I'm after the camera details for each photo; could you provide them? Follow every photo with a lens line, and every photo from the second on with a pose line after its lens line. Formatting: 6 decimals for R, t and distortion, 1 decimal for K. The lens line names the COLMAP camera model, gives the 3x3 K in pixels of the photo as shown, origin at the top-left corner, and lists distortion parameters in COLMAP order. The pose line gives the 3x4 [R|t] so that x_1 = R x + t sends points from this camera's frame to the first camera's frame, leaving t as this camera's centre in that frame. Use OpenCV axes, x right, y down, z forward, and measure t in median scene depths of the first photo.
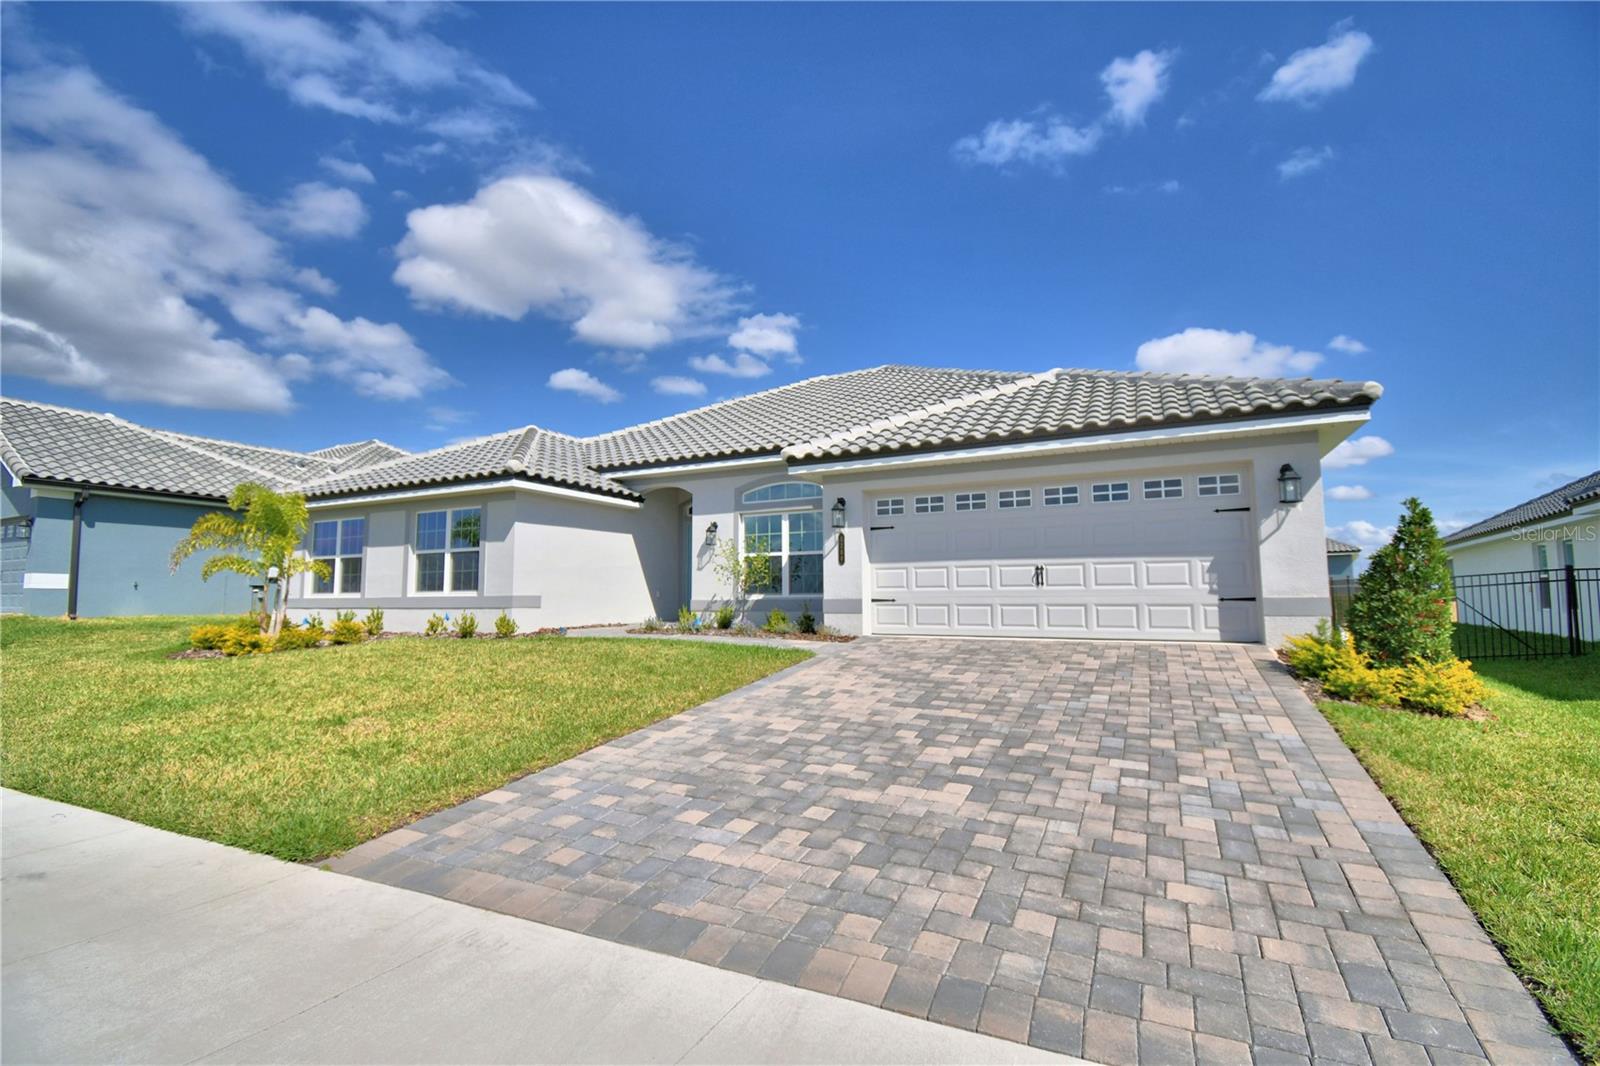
lens RADIAL K [[705.8, 0, 791.4], [0, 705.8, 537.7], [0, 0, 1]] dist [0.016389, -0.021053]
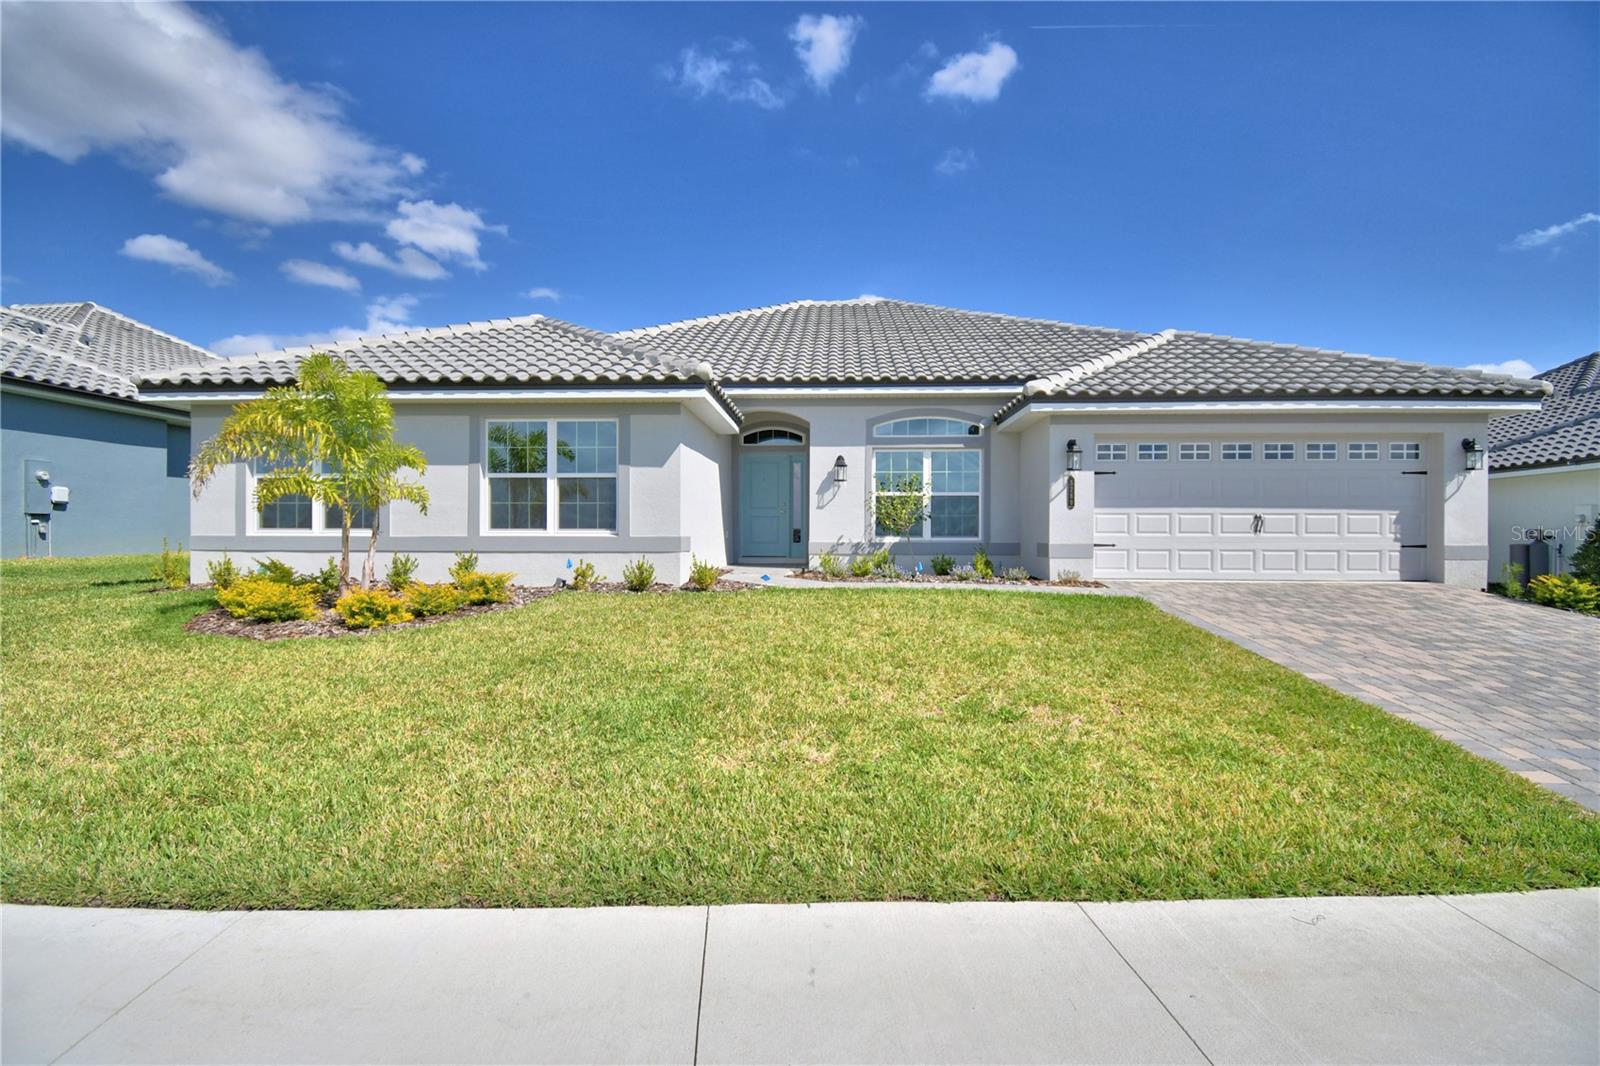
lens RADIAL K [[705.8, 0, 791.4], [0, 705.8, 537.7], [0, 0, 1]] dist [0.016389, -0.021053]
pose [[0.912572, 0.007724, 0.408843, -0.581221], [-0.043073, 0.996075, 0.077324, 0.016424], [-0.406641, -0.088174, 0.909323, 0.222861]]
